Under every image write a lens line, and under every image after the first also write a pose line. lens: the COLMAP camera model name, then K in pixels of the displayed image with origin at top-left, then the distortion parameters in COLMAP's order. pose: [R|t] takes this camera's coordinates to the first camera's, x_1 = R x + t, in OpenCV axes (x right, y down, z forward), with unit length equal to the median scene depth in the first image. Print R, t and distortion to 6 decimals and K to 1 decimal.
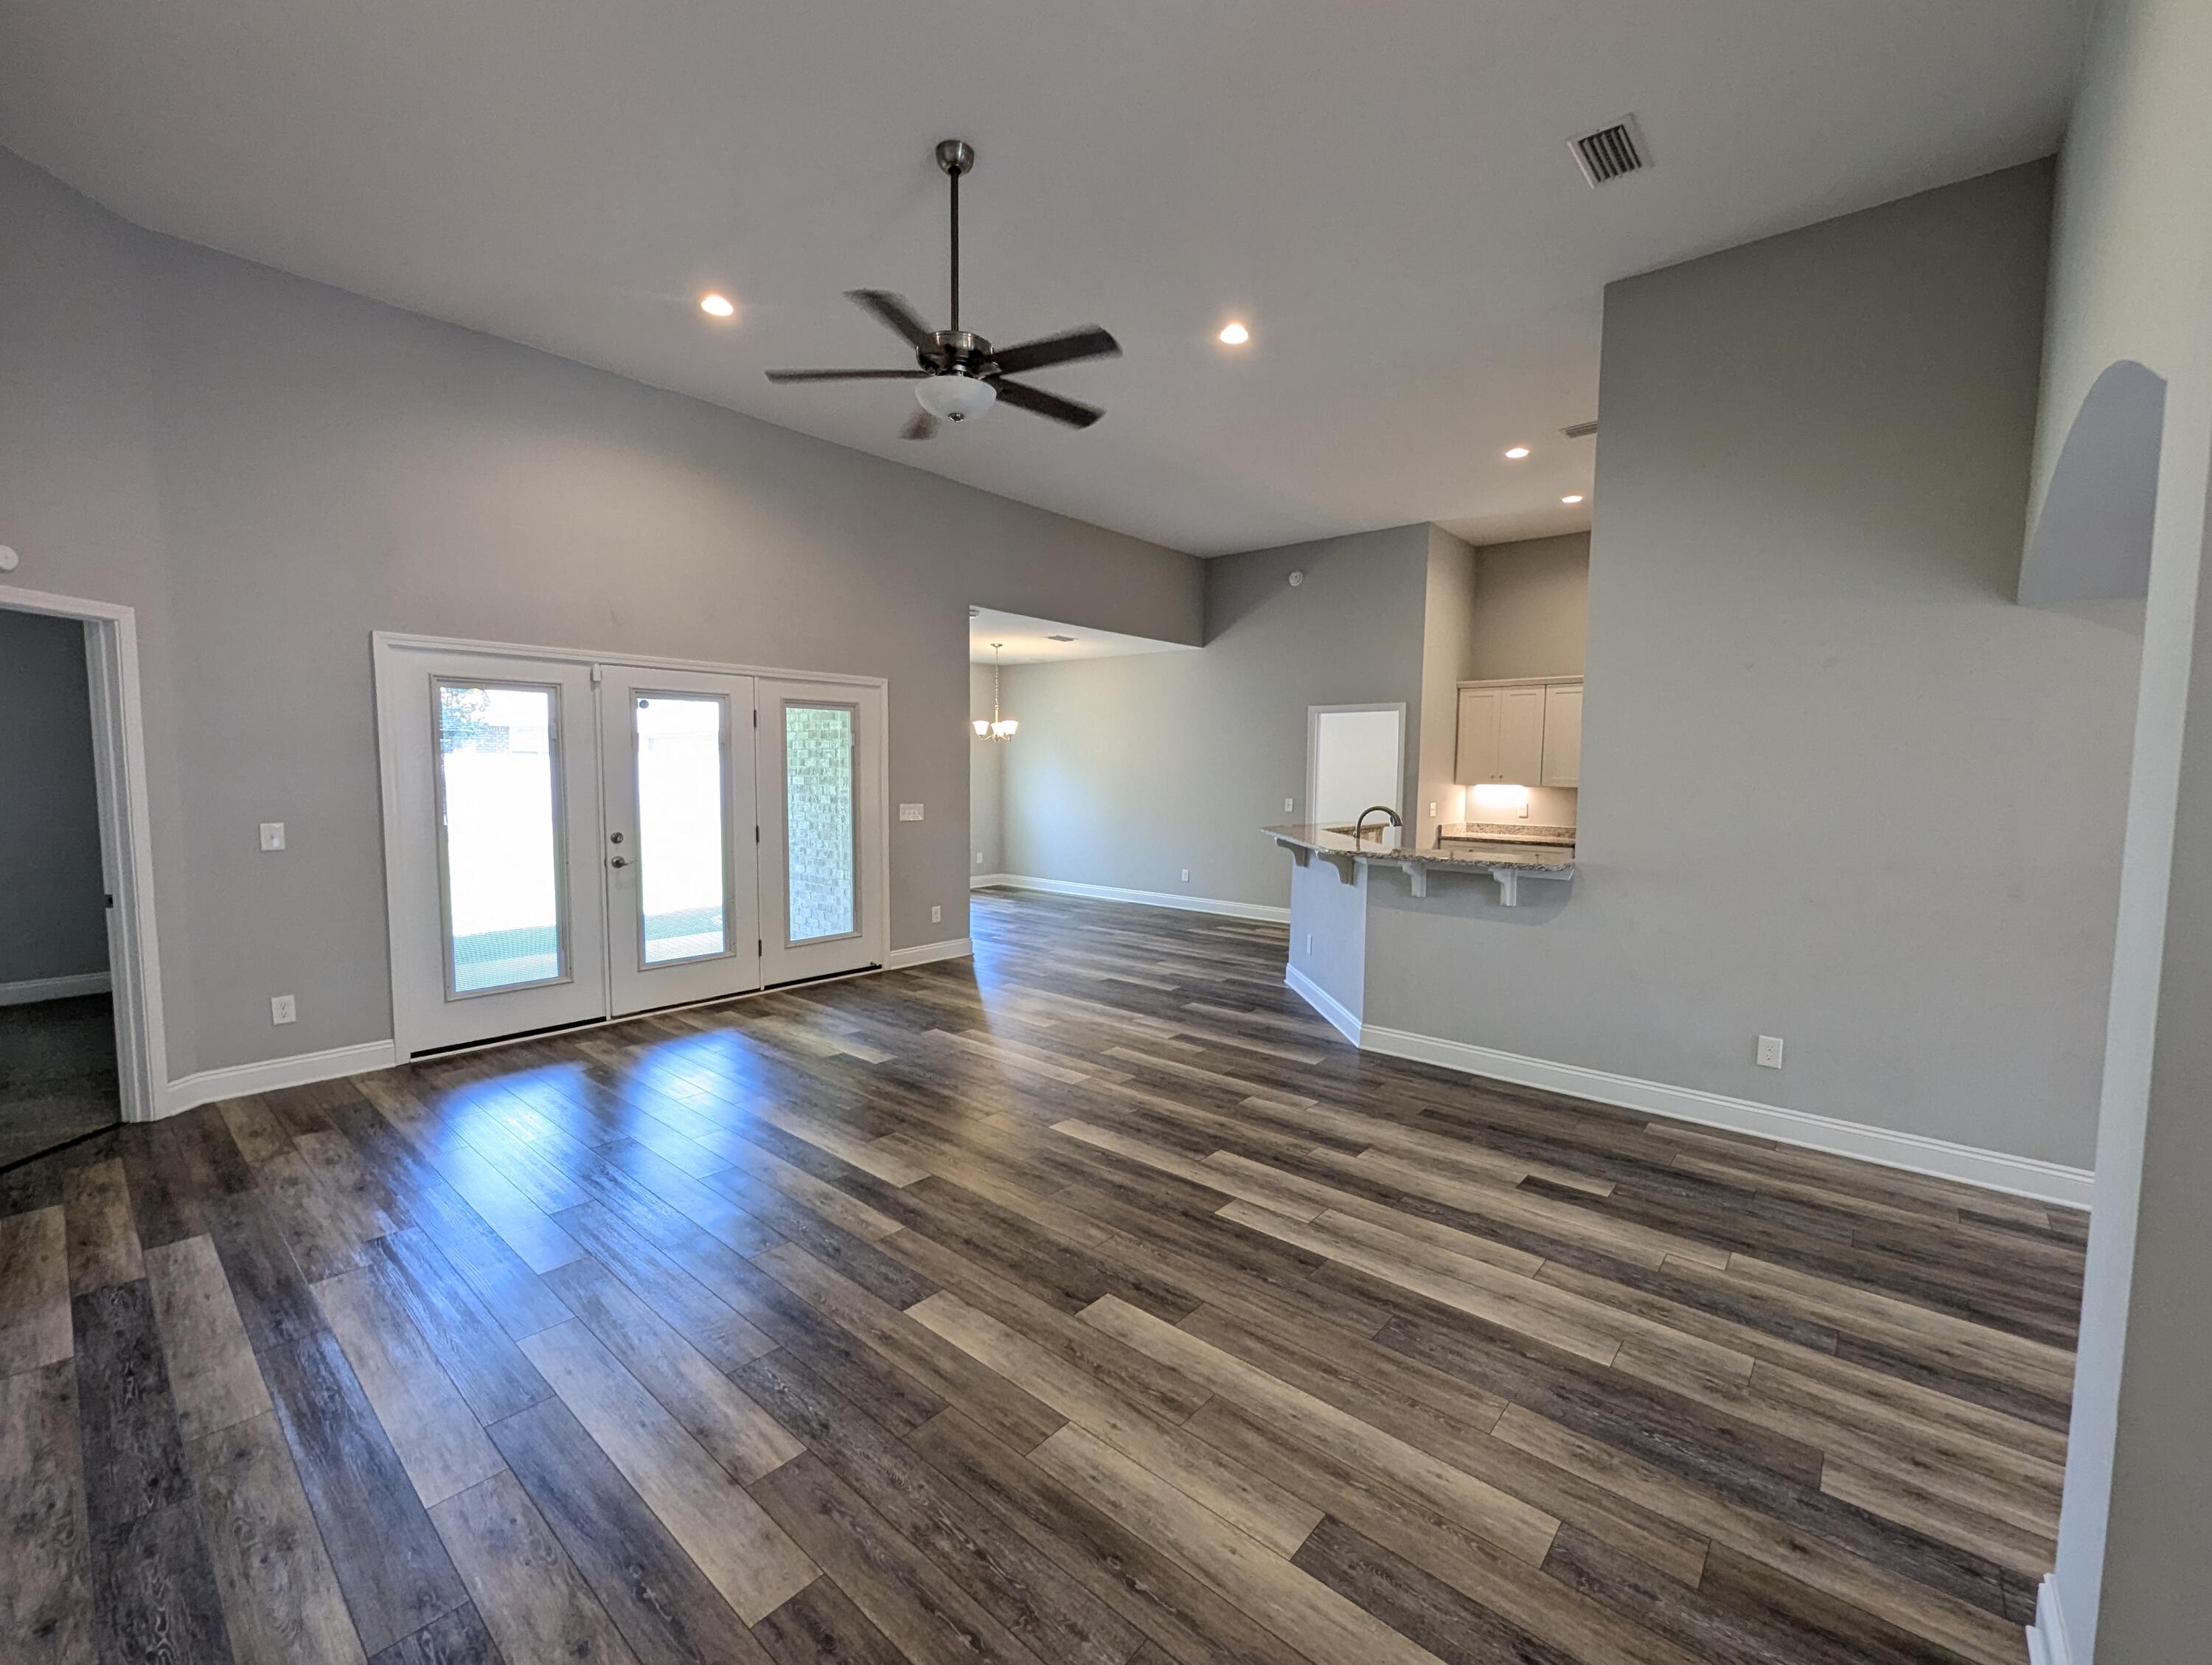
lens RADIAL K [[924.0, 0, 1106.0], [0, 924.0, 832.5], [0, 0, 1]] dist [0.001923, -0.000111]
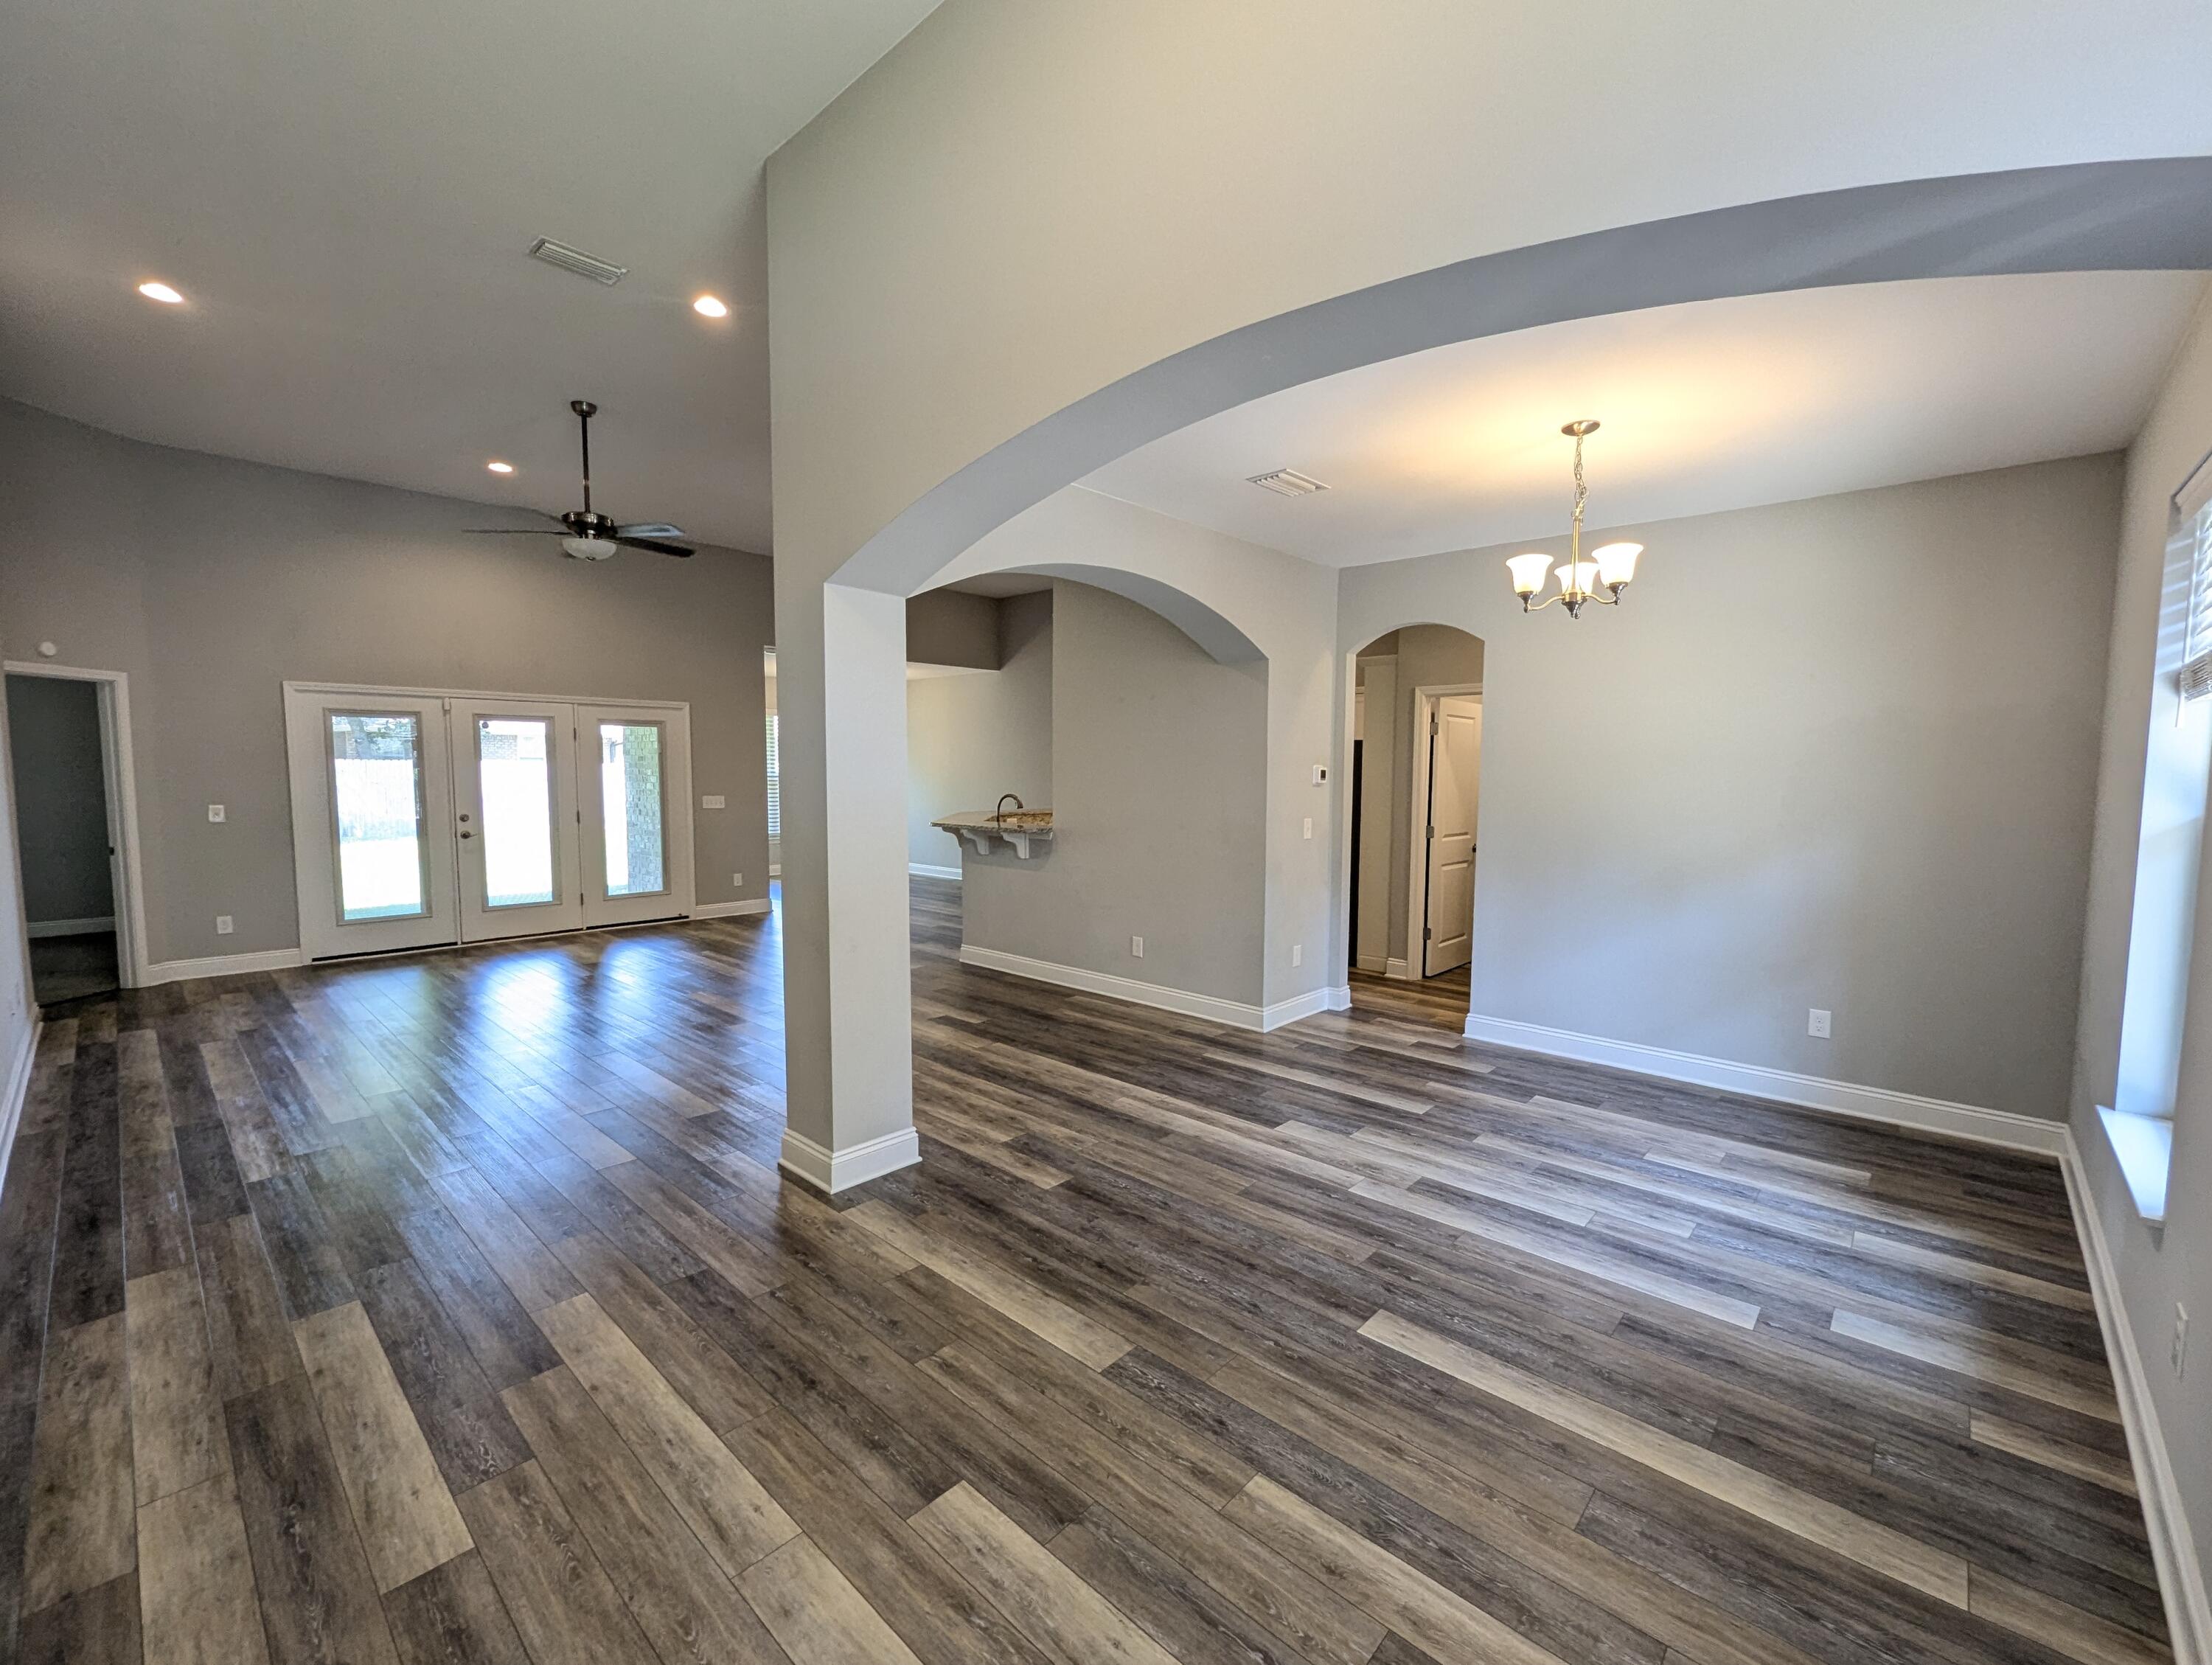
lens RADIAL K [[924.0, 0, 1106.0], [0, 924.0, 832.5], [0, 0, 1]] dist [0.001923, -0.000111]
pose [[0.999332, -0.003374, -0.036398, 0.665016], [0.003298, 0.999992, -0.002164, 0.044140], [0.036405, 0.002043, 0.999335, -0.515080]]
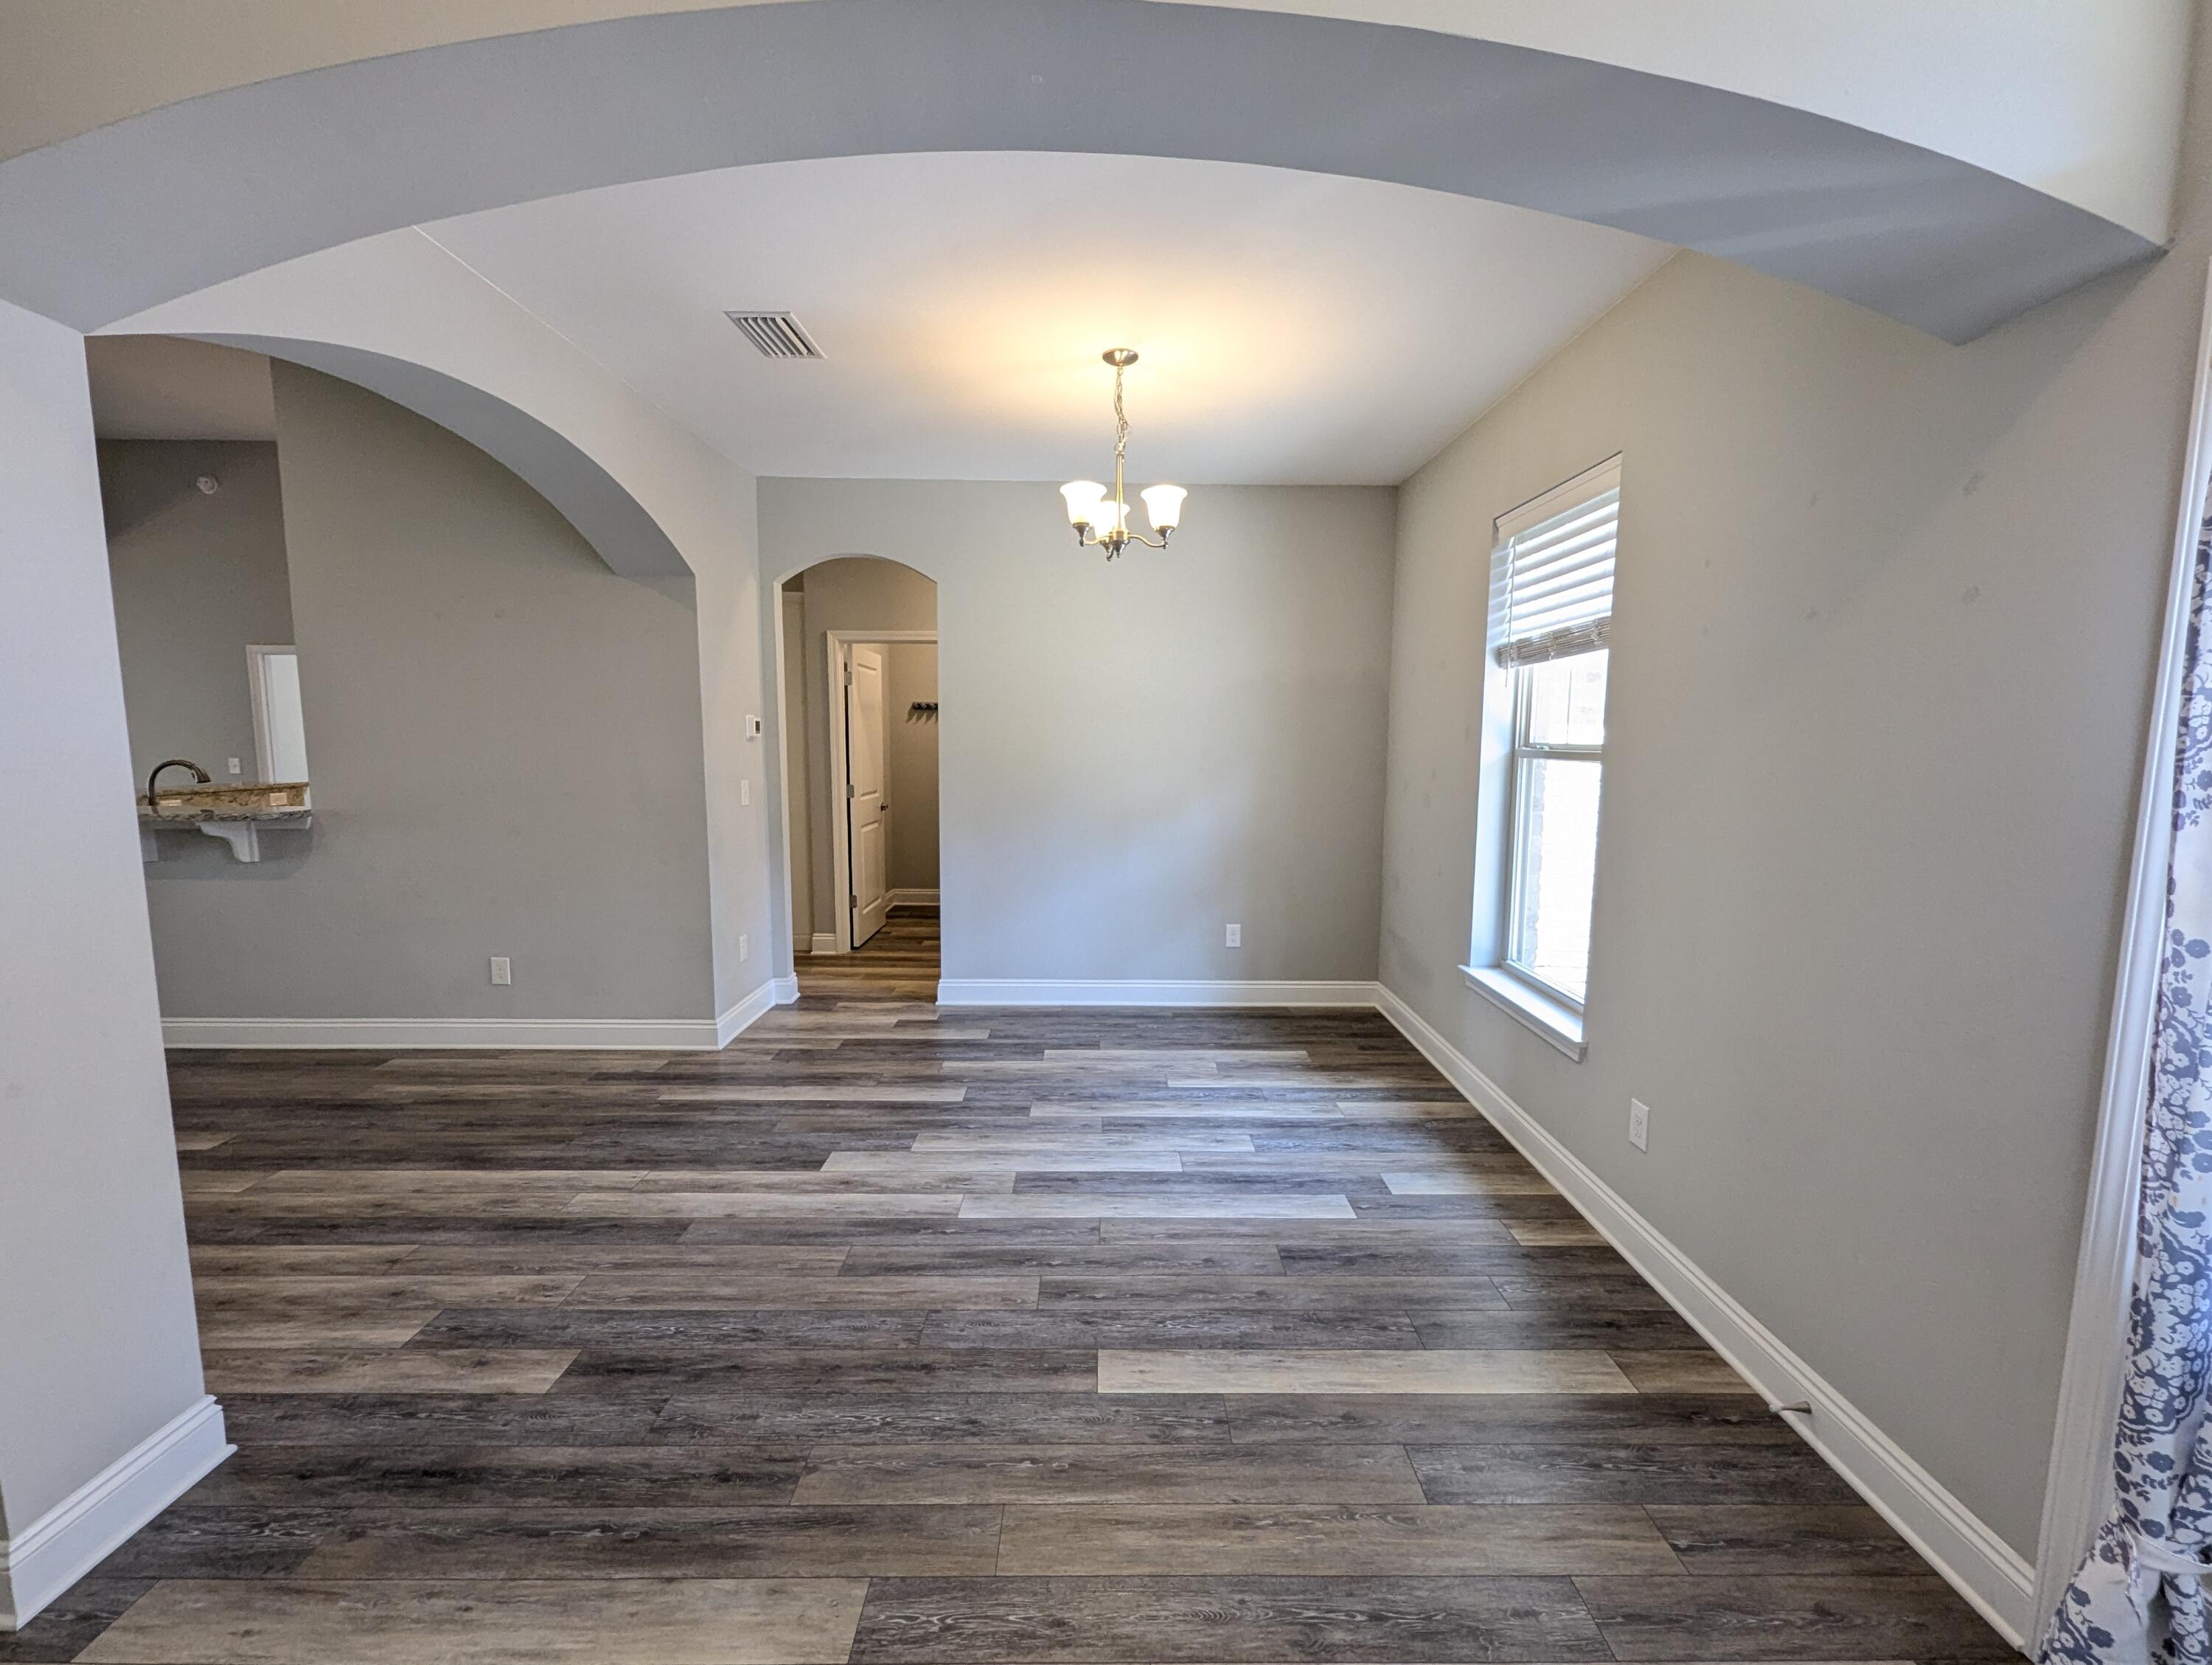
lens RADIAL K [[924.0, 0, 1106.0], [0, 924.0, 832.5], [0, 0, 1]] dist [0.001923, -0.000111]
pose [[0.749919, -0.074821, 0.657285, 0.504432], [0.048595, 0.997129, 0.058063, 0.041034], [-0.659742, -0.011602, 0.751402, -0.276076]]
